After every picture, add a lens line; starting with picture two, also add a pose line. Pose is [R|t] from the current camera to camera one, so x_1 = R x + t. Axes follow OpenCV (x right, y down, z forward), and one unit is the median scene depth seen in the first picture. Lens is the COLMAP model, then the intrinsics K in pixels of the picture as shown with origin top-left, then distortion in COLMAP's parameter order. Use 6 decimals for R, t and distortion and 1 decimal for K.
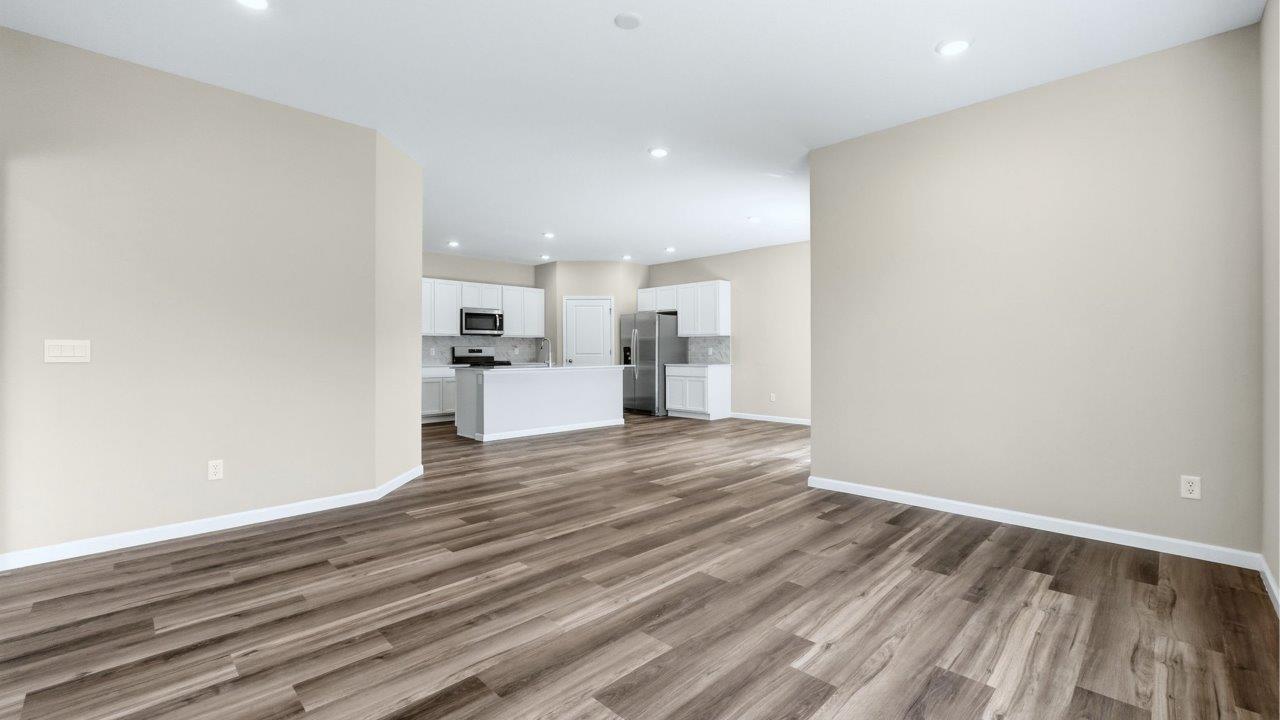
lens RADIAL K [[537.0, 0, 646.1], [0, 537.0, 358.6], [0, 0, 1]] dist [-0.020465, 0.006003]
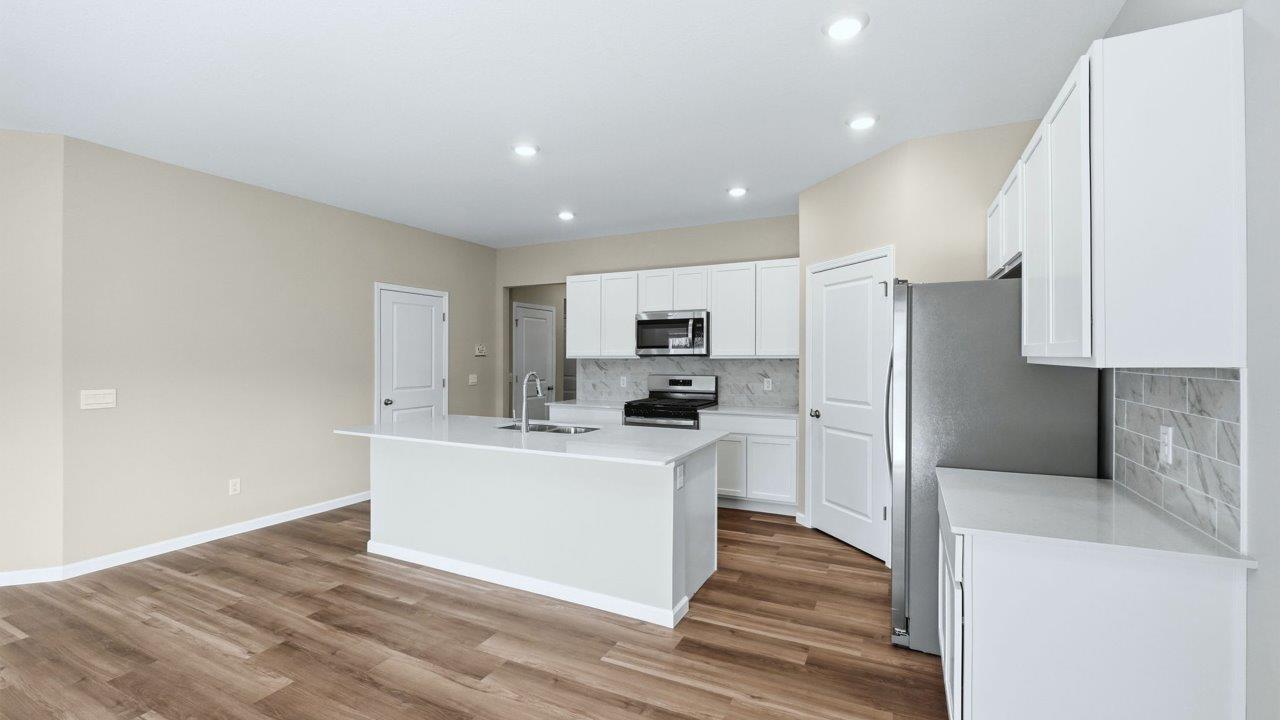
lens RADIAL K [[537.0, 0, 652.7], [0, 537.0, 365.7], [0, 0, 1]] dist [-0.020465, 0.006003]
pose [[0.316342, 0.020673, -0.948420, 0.644182], [-0.012372, 0.999767, 0.017666, -0.115235], [0.948564, 0.006146, 0.316525, 2.075210]]
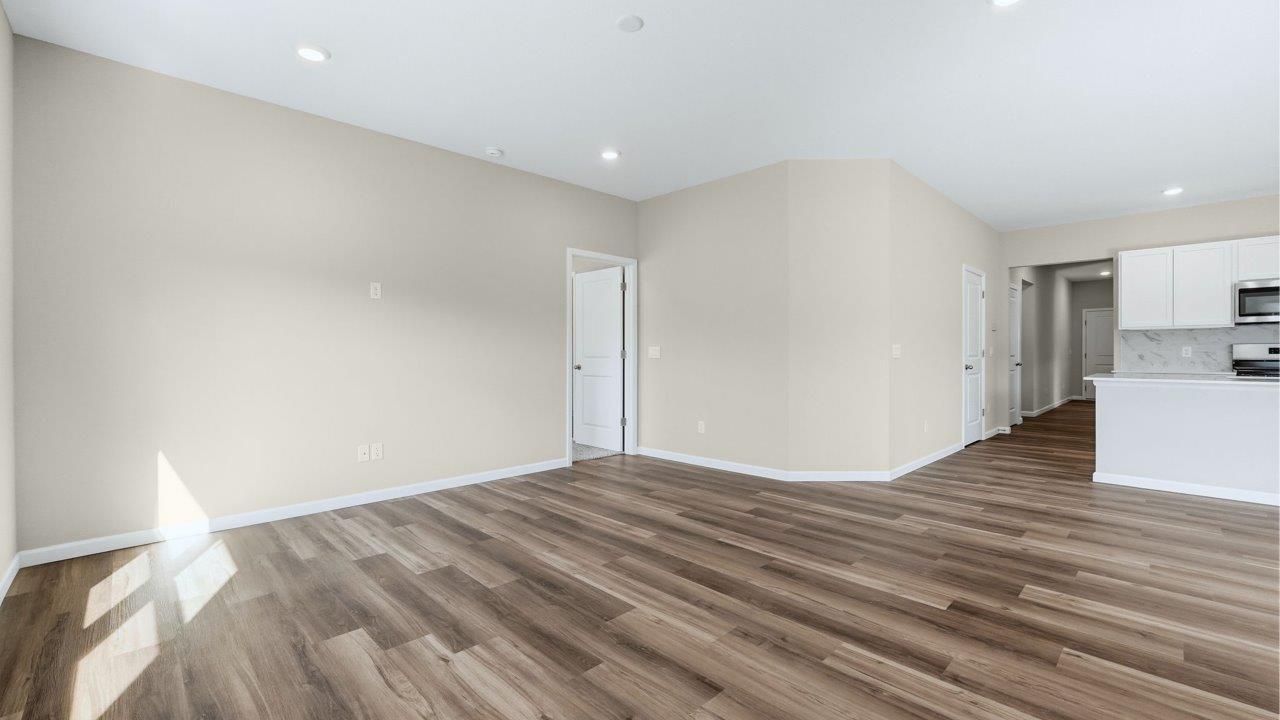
lens RADIAL K [[537.0, 0, 638.0], [0, 537.0, 356.7], [0, 0, 1]] dist [-0.020465, 0.006003]
pose [[-0.020804, 0.008912, -0.999744, 0.744482], [-0.010718, 0.999901, 0.009137, -0.013569], [0.999726, 0.010905, -0.020707, 0.783782]]
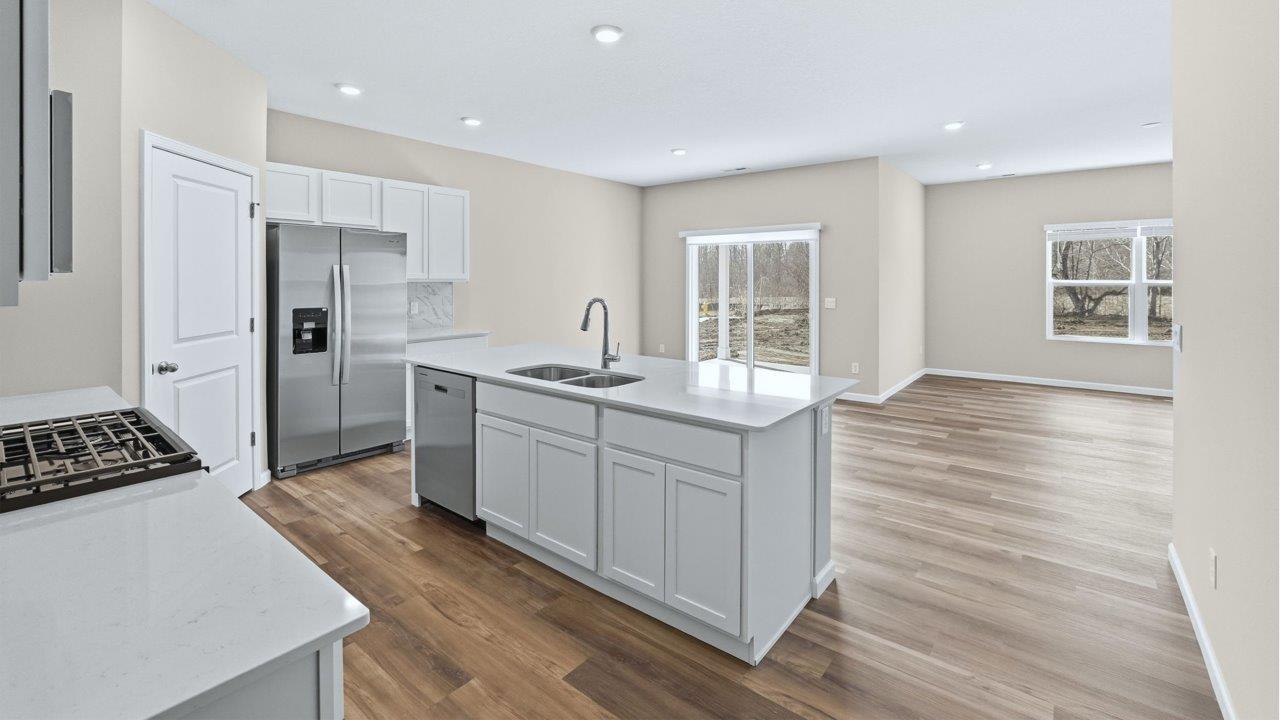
lens RADIAL K [[537.0, 0, 645.7], [0, 537.0, 287.0], [0, 0, 1]] dist [-0.020465, 0.006003]
pose [[-0.101607, -0.013293, 0.994736, -1.247211], [0.013464, 0.999801, 0.014736, -0.109931], [-0.994733, 0.014891, -0.101408, 2.187449]]
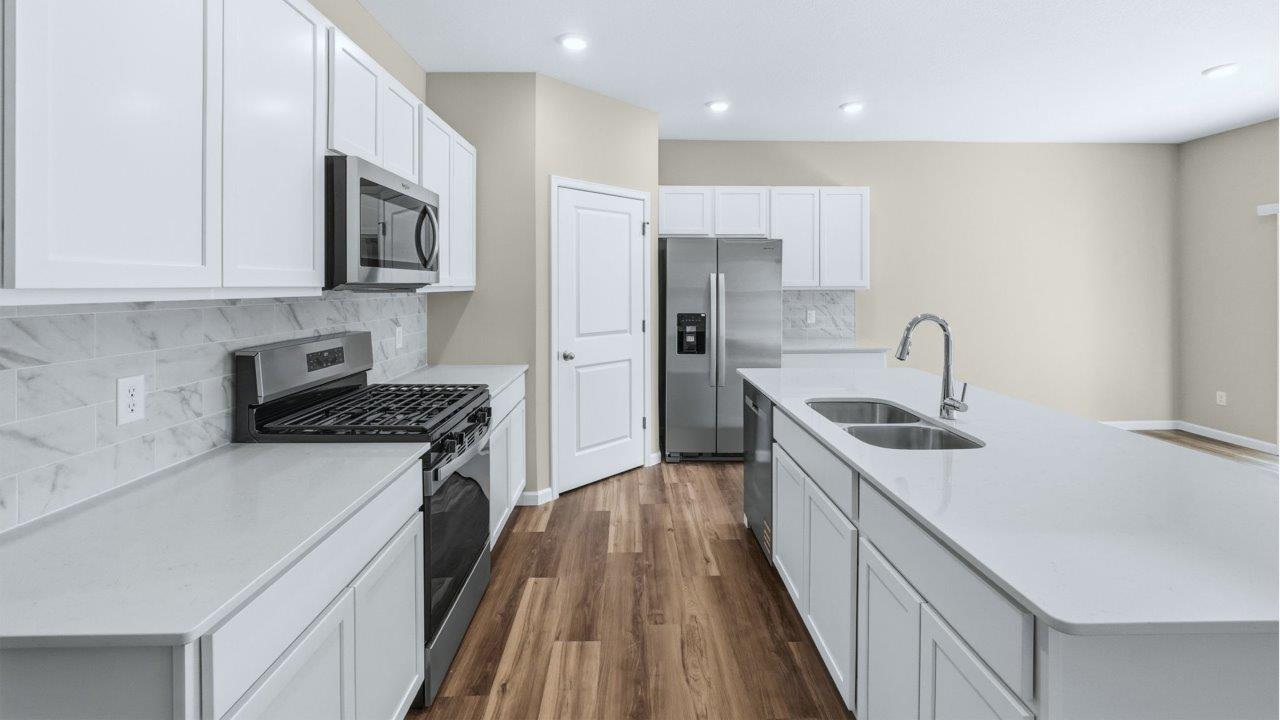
lens RADIAL K [[537.0, 0, 649.2], [0, 537.0, 291.9], [0, 0, 1]] dist [-0.020465, 0.006003]
pose [[0.698759, -0.006546, 0.715327, -1.021489], [0.010830, 0.999940, -0.001429, -0.107465], [-0.715275, 0.008745, 0.698788, 1.985103]]
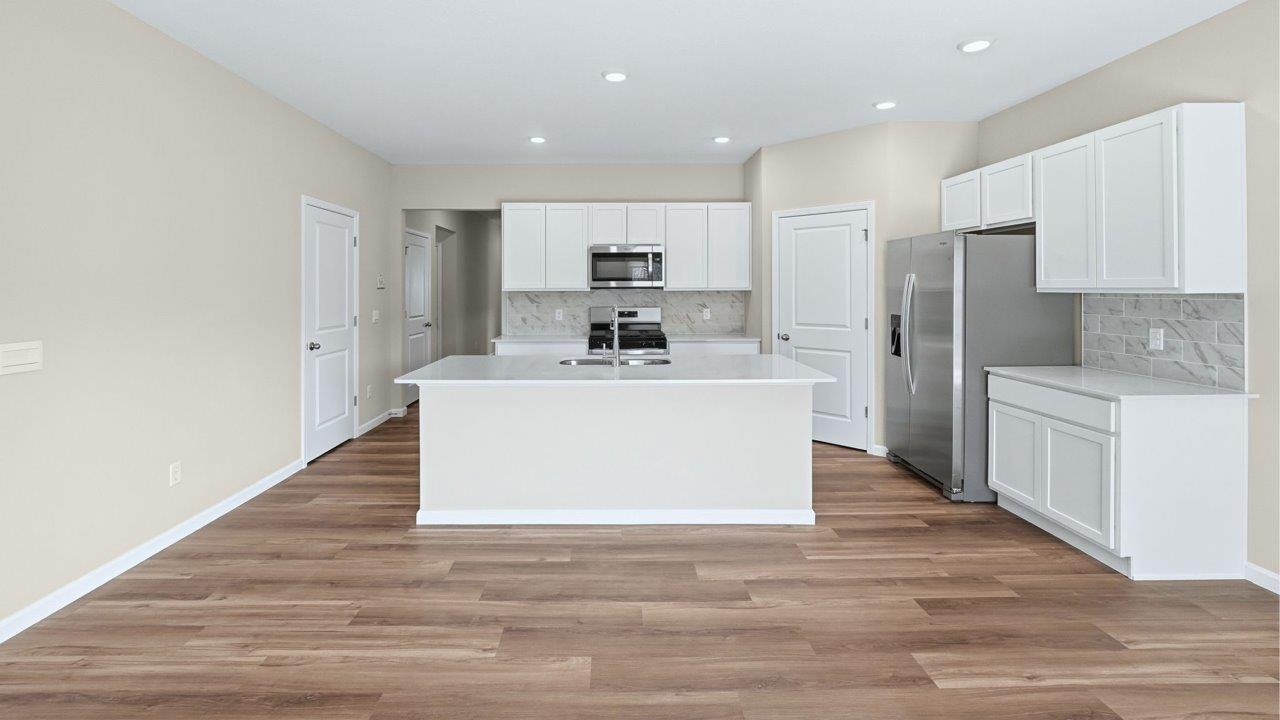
lens RADIAL K [[537.0, 0, 618.8], [0, 537.0, 302.7], [0, 0, 1]] dist [-0.020465, 0.006003]
pose [[0.705988, 0.019608, -0.707952, 0.310704], [-0.008958, 0.999784, 0.018758, -0.104034], [0.708167, -0.006901, 0.706011, 1.475348]]
